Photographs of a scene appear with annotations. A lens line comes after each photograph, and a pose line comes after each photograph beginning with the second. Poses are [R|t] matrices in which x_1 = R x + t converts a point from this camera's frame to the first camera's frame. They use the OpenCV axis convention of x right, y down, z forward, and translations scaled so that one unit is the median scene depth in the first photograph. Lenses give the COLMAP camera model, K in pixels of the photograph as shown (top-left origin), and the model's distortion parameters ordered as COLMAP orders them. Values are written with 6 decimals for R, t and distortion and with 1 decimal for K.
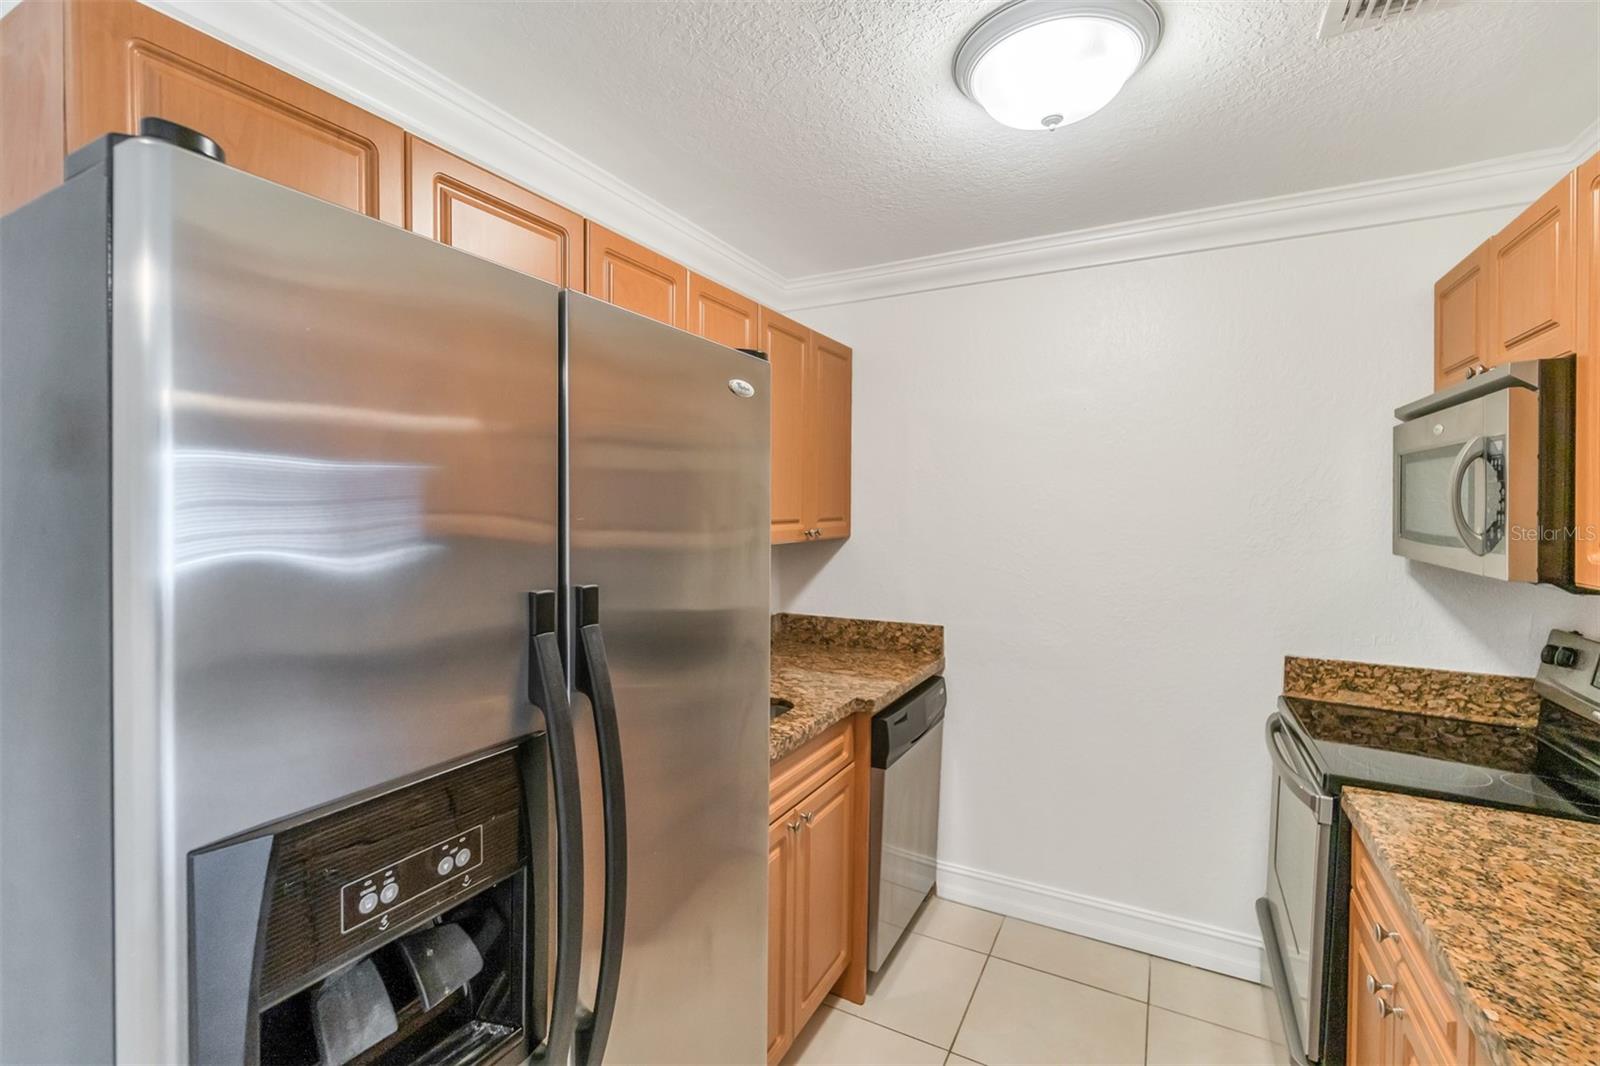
lens RADIAL K [[697.1, 0, 792.4], [0, 697.1, 515.9], [0, 0, 1]] dist [-0.002841, -0.000007]
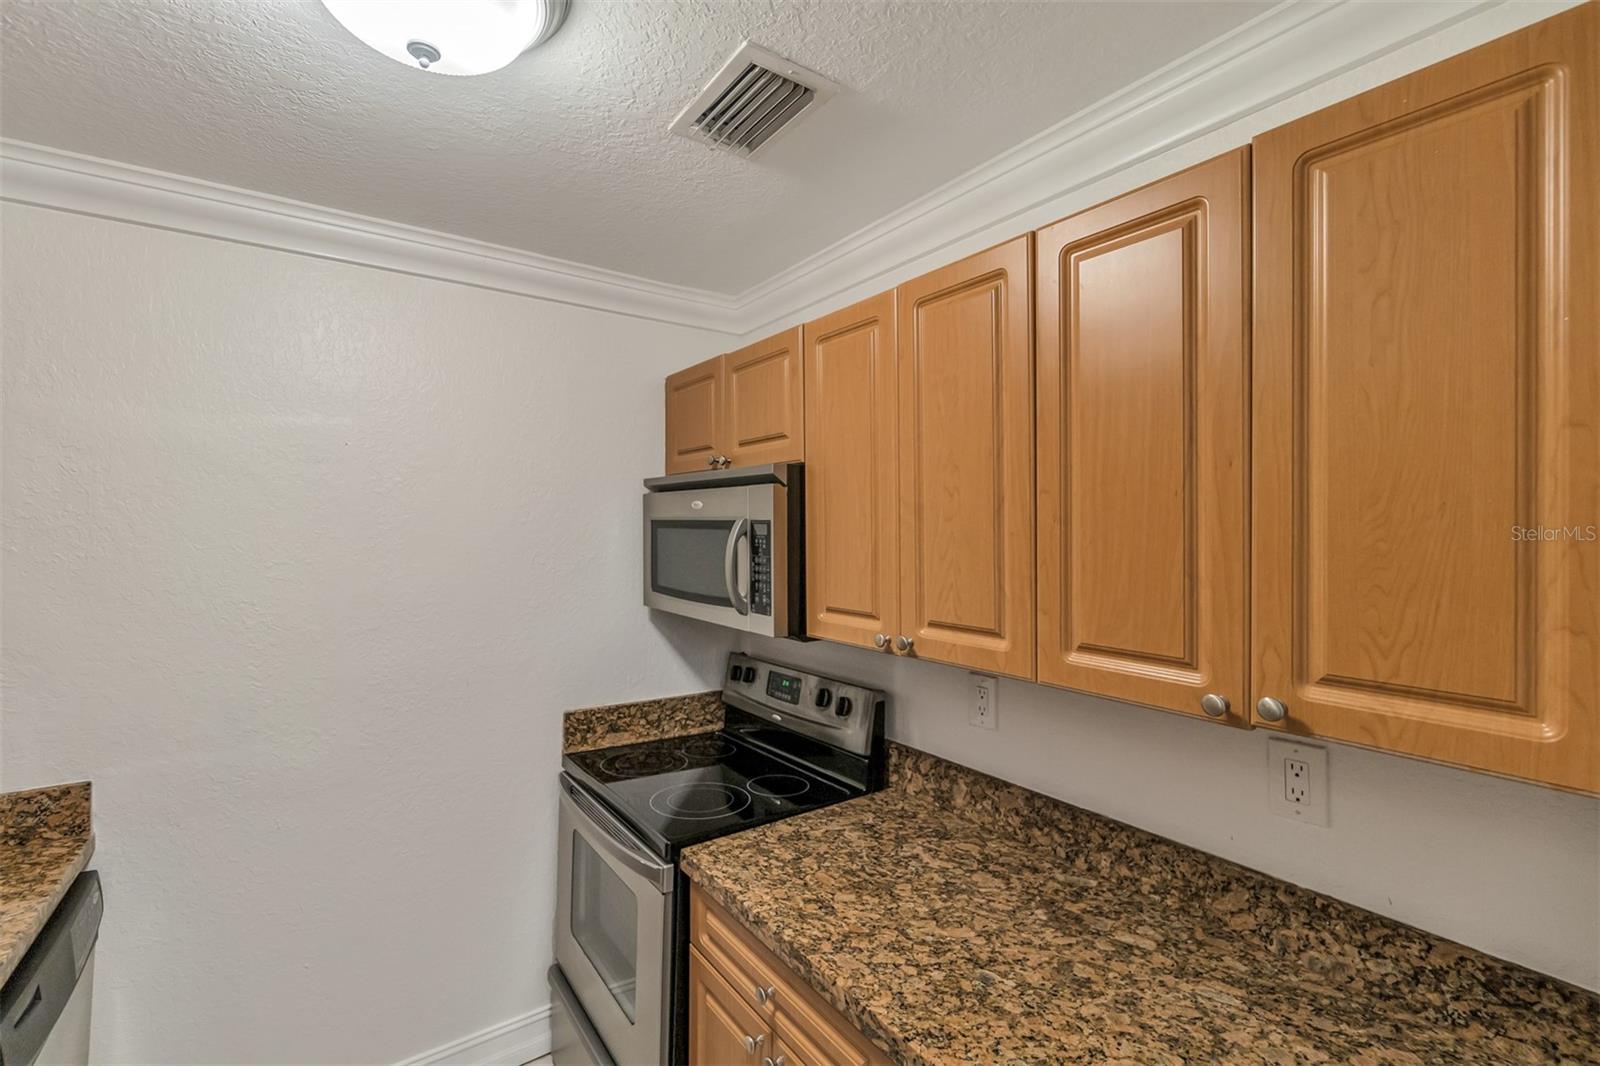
lens RADIAL K [[700.1, 0, 777.5], [0, 700.1, 523.2], [0, 0, 1]] dist [0.000019, -0.000322]
pose [[0.461820, 0.002441, 0.886971, -0.060619], [0.012777, 0.999874, -0.009404, -0.069880], [-0.886882, 0.015676, 0.461730, 0.285402]]
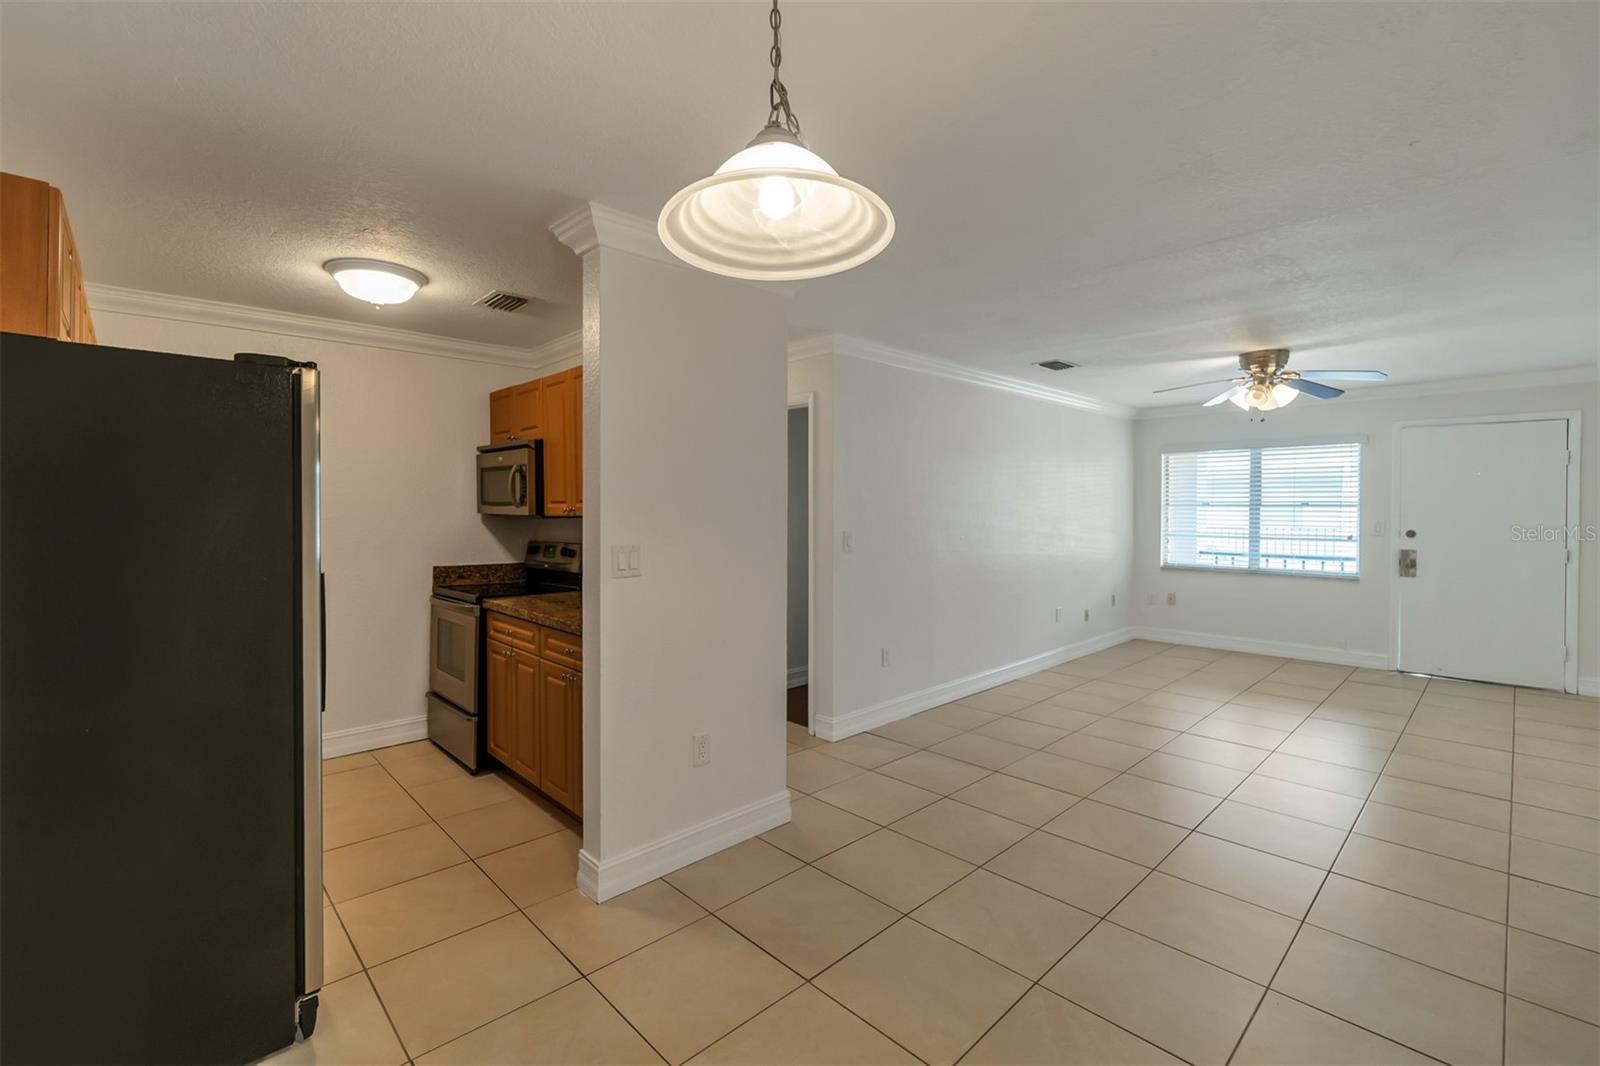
lens RADIAL K [[697.1, 0, 792.4], [0, 697.1, 515.9], [0, 0, 1]] dist [-0.002841, -0.000007]
pose [[0.309290, -0.016733, 0.950821, -0.966451], [0.013970, 0.999817, 0.013051, 0.052420], [-0.950865, 0.009247, 0.309467, -0.655996]]
